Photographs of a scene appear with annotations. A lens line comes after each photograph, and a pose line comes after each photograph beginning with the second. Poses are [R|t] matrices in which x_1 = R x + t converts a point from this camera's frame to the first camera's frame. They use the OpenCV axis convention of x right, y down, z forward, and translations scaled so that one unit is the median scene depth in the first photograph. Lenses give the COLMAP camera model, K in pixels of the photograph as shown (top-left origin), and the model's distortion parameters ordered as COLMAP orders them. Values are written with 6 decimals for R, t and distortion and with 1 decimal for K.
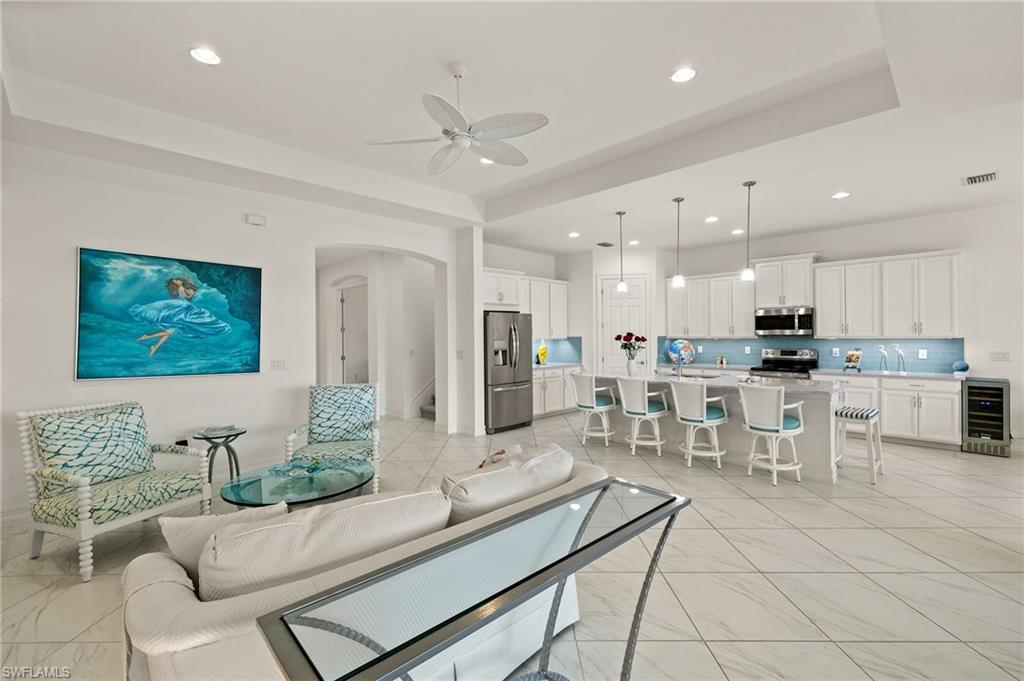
lens RADIAL K [[452.2, 0, 508.9], [0, 452.2, 337.0], [0, 0, 1]] dist [0.003142, 0.000477]
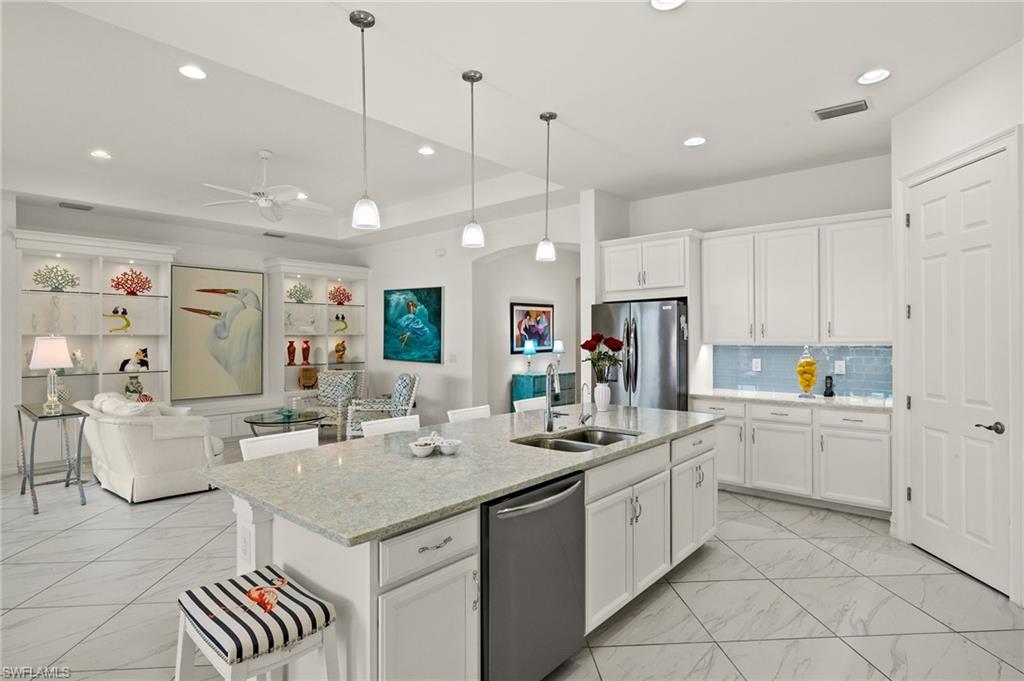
lens RADIAL K [[529.3, 0, 498.3], [0, 529.3, 339.7], [0, 0, 1]] dist [-0.001449, -0.000250]
pose [[0.062580, 0.012240, -0.997965, 0.856472], [0.000004, 0.999925, 0.012264, -0.010321], [0.998040, -0.000772, 0.062575, 0.867696]]
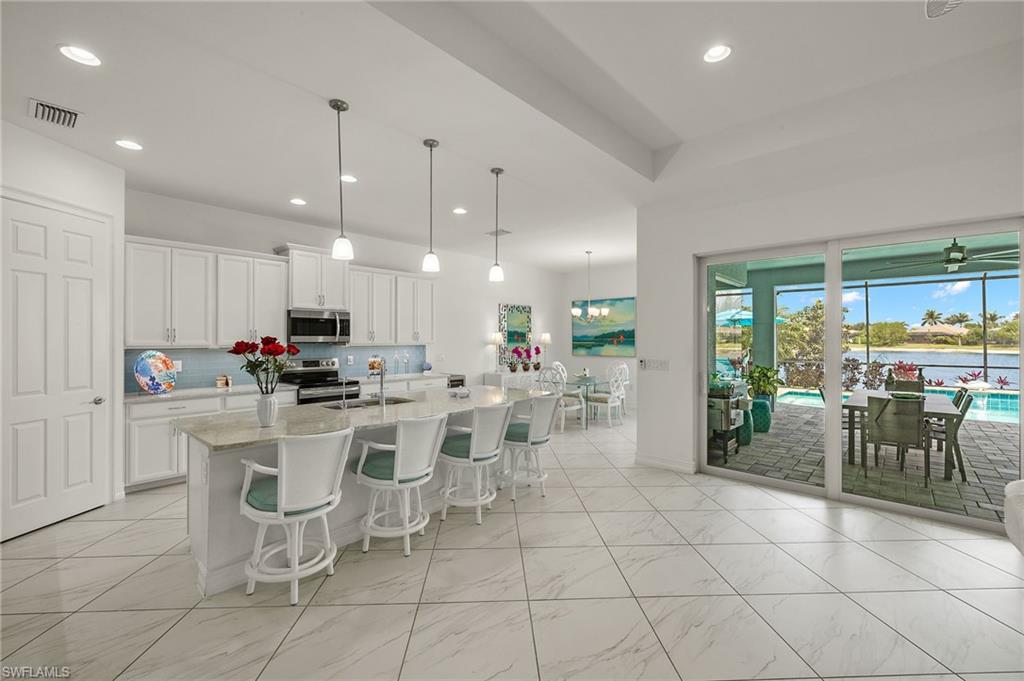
lens RADIAL K [[430.1, 0, 509.9], [0, 430.1, 337.5], [0, 0, 1]] dist [-0.001661, -0.000170]
pose [[-0.054066, 0.012401, 0.998460, -0.242541], [0.005349, 0.999912, -0.012130, -0.002027], [-0.998523, 0.004685, -0.054127, 0.804207]]
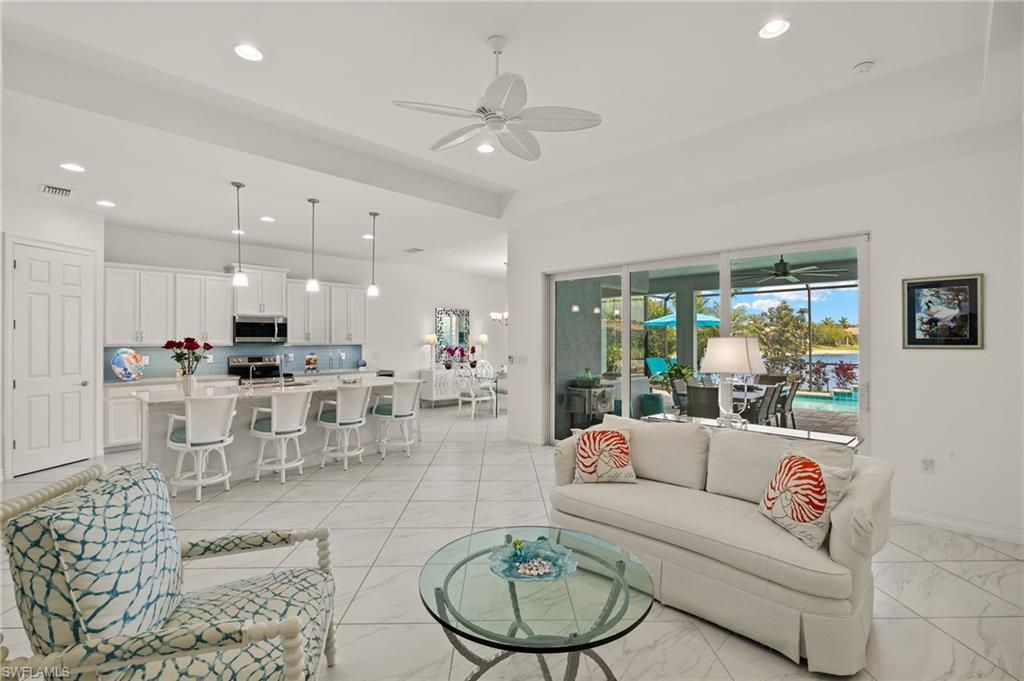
lens RADIAL K [[462.4, 0, 511.6], [0, 462.4, 337.9], [0, 0, 1]] dist [-0.007126, 0.000027]
pose [[-0.030538, 0.013242, 0.999446, -0.542744], [0.005107, 0.999901, -0.013092, 0.002999], [-0.999521, 0.004704, -0.030603, 0.533424]]
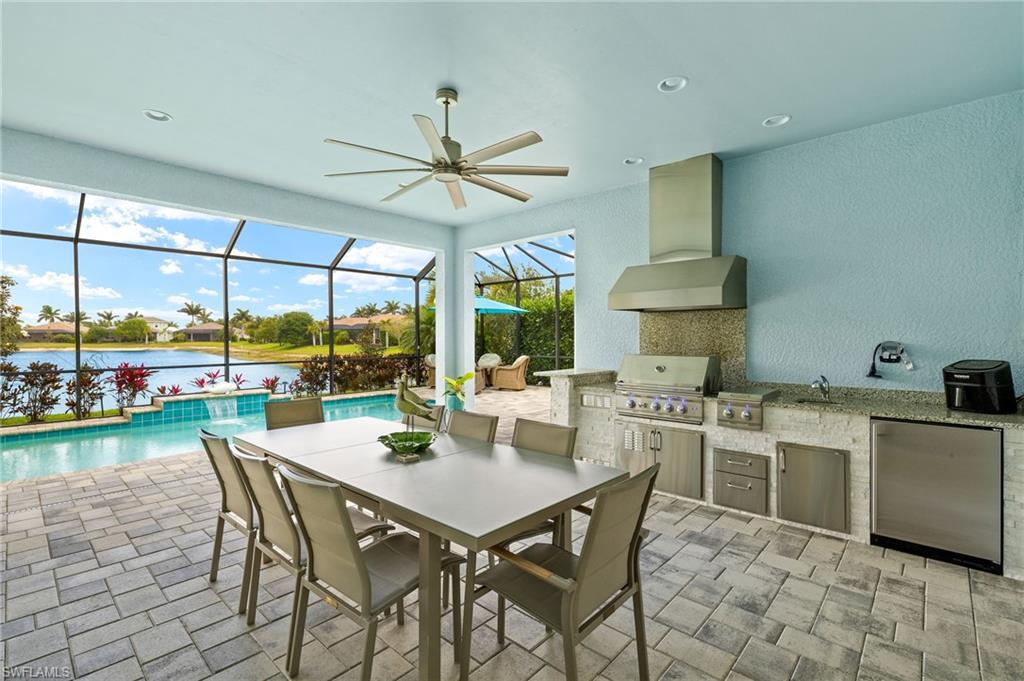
lens RADIAL K [[462.4, 0, 511.6], [0, 462.4, 337.9], [0, 0, 1]] dist [-0.007126, 0.000027]
pose [[-0.998392, 0.011151, -0.055582, 0.577409], [0.010711, 0.999909, 0.008224, 0.016789], [0.055669, 0.007616, -0.998420, 0.340969]]
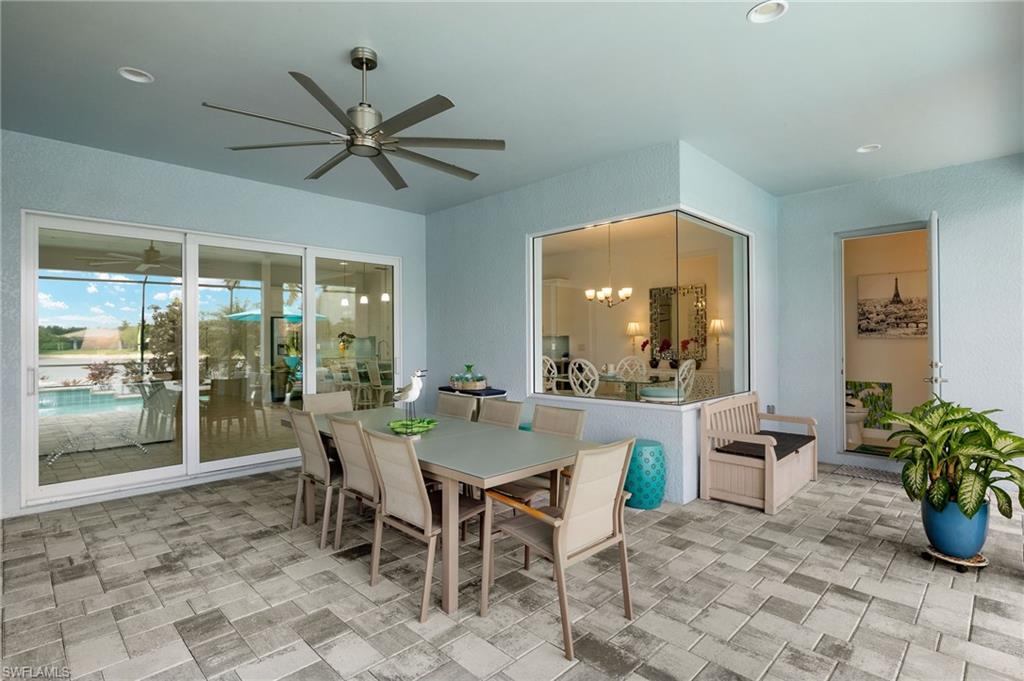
lens RADIAL K [[487.9, 0, 513.9], [0, 487.9, 338.8], [0, 0, 1]] dist [-0.002628, 0.000178]
pose [[0.999627, 0.002745, 0.027170, 0.749578], [-0.002531, 0.999966, -0.007905, 0.024651], [-0.027191, 0.007833, 0.999600, -0.642264]]
